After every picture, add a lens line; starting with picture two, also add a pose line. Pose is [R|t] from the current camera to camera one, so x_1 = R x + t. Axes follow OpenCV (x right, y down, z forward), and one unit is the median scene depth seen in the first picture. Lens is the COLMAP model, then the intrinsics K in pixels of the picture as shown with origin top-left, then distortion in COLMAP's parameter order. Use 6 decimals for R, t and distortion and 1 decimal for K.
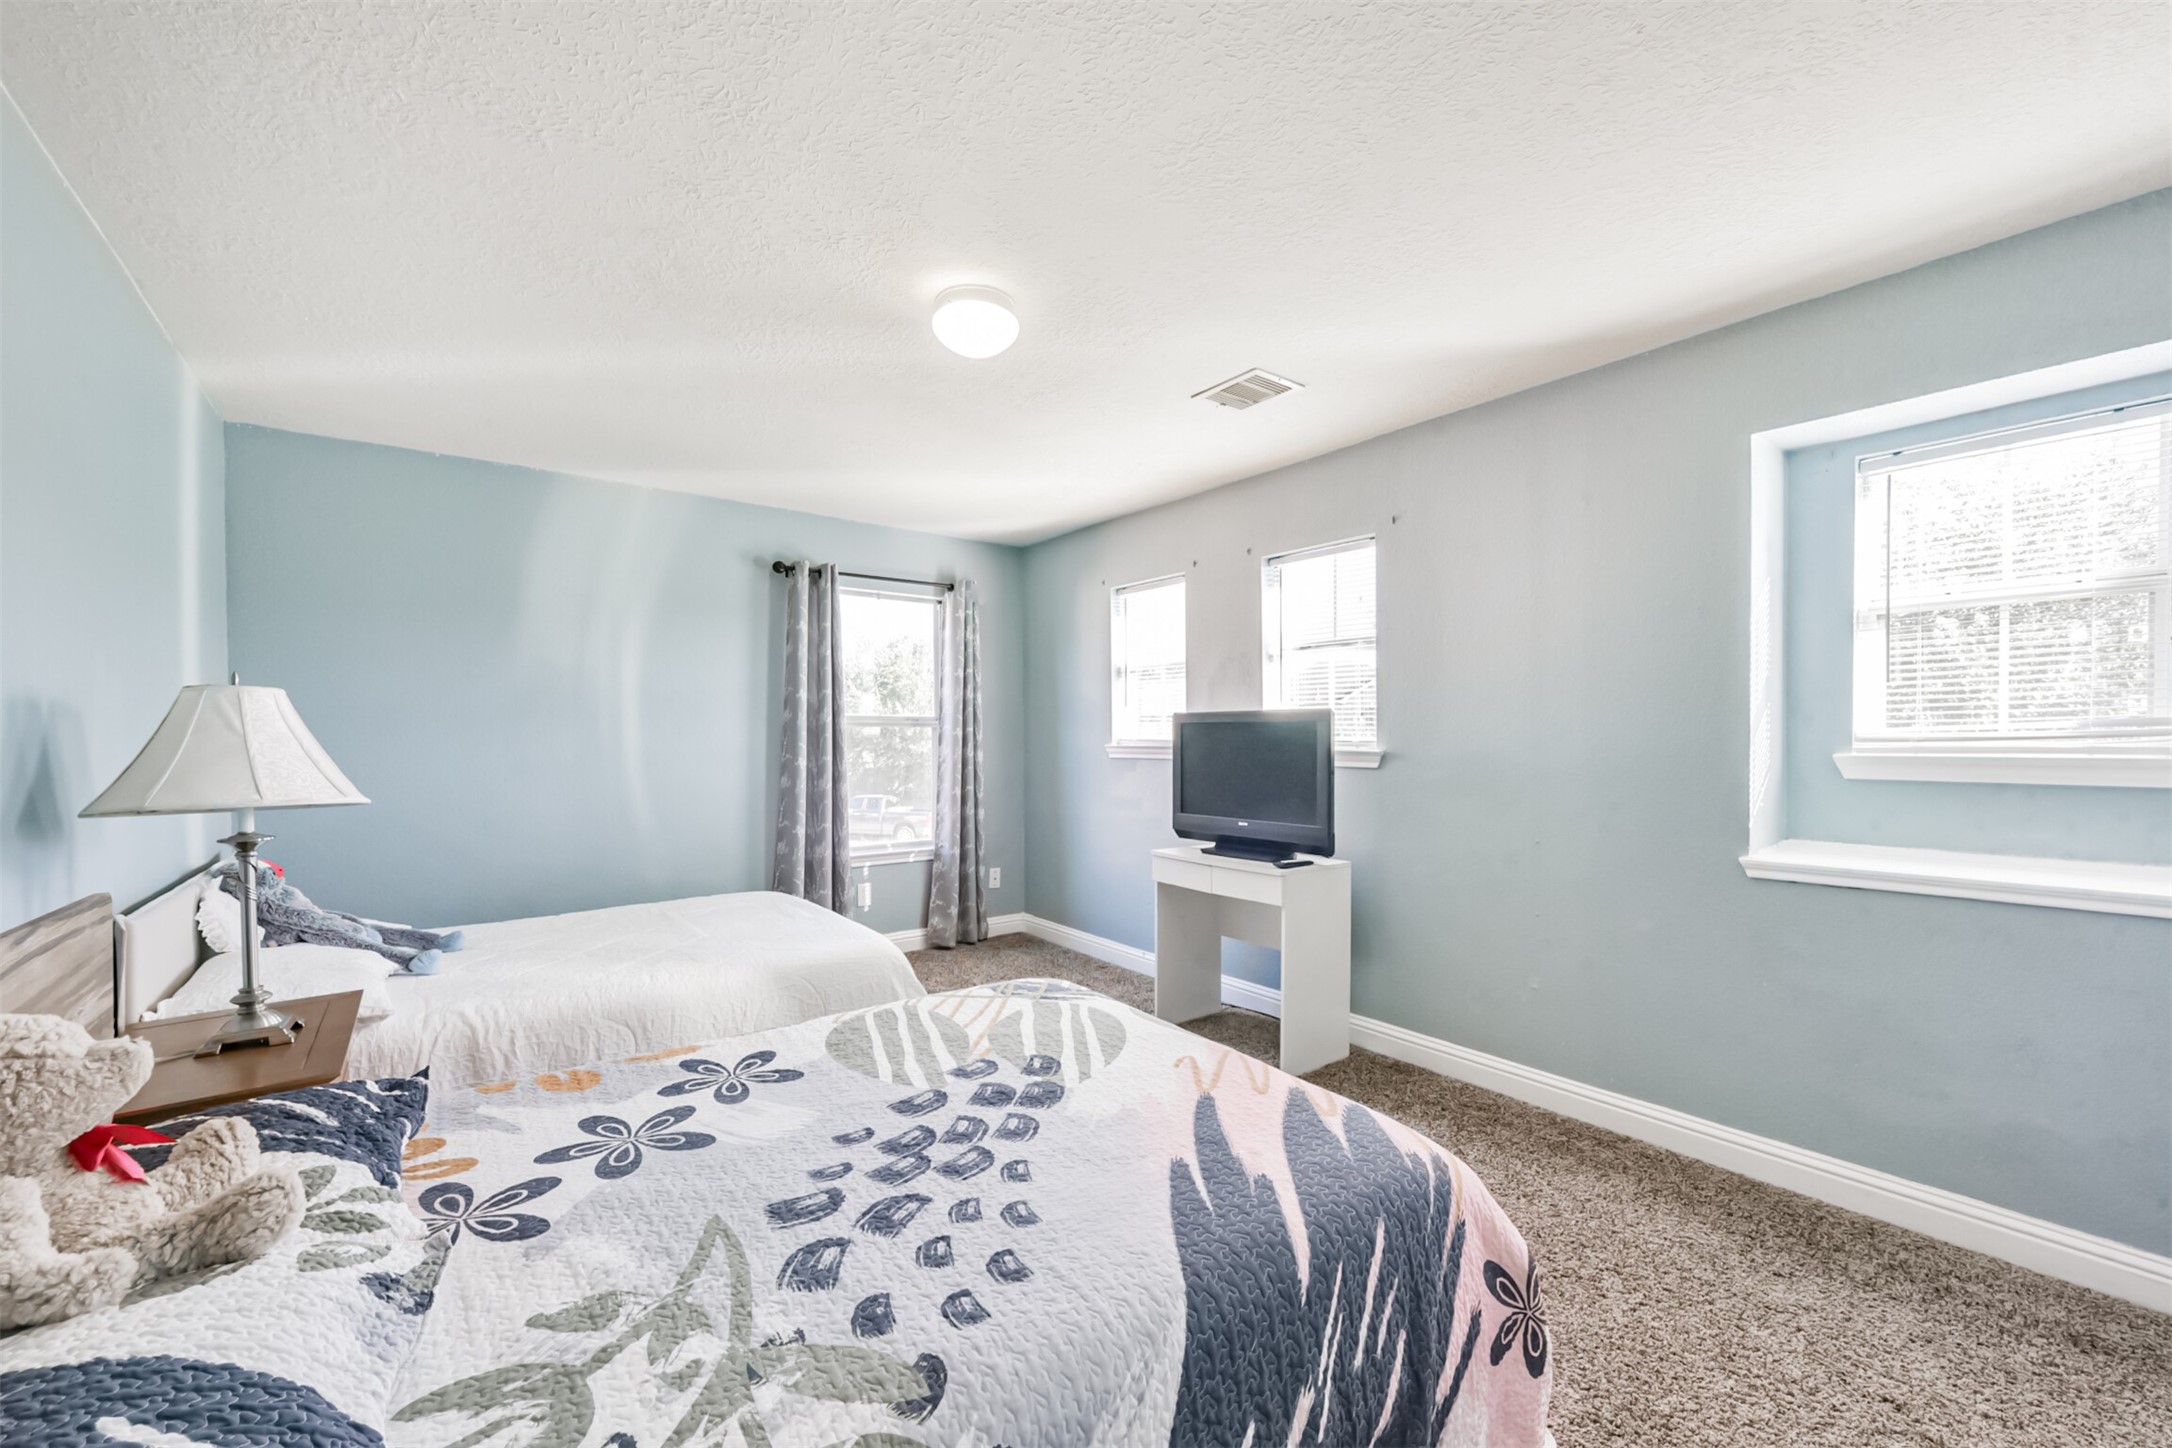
lens RADIAL K [[849.3, 0, 1088.7], [0, 849.3, 732.7], [0, 0, 1]] dist [-0.001590, -0.000772]
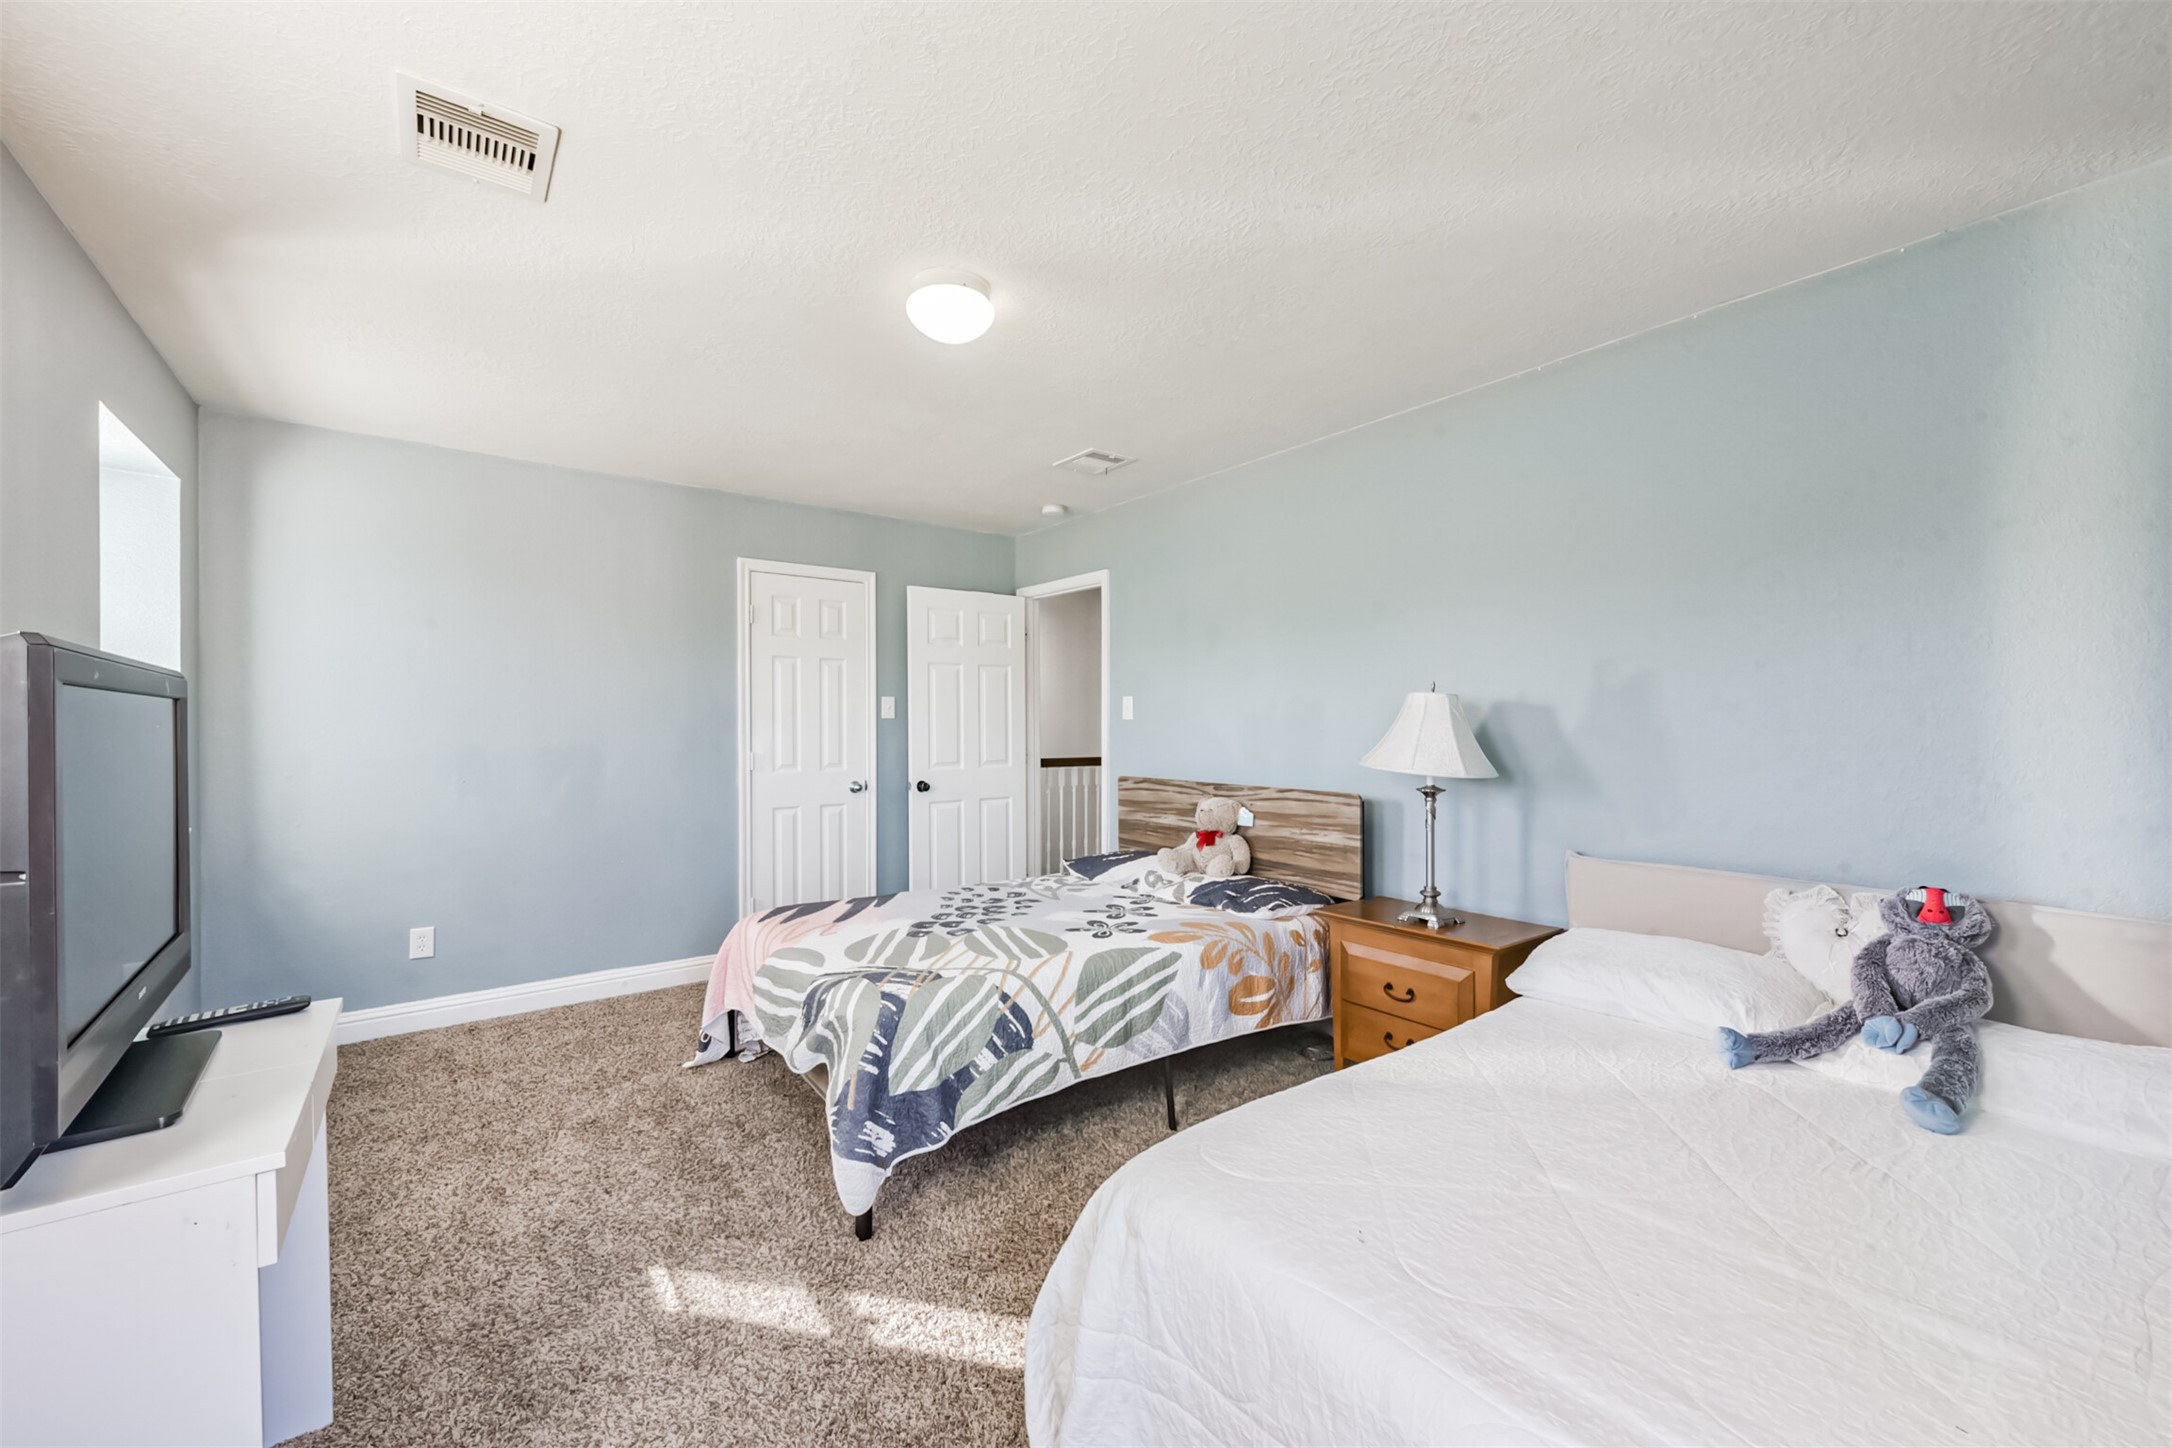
lens RADIAL K [[849.3, 0, 1092.3], [0, 849.3, 724.9], [0, 0, 1]] dist [-0.001590, -0.000772]
pose [[-0.999950, 0.004772, -0.008809, -0.309436], [0.004730, 0.999977, 0.004772, -0.002403], [0.008832, 0.004730, -0.999950, 2.175226]]
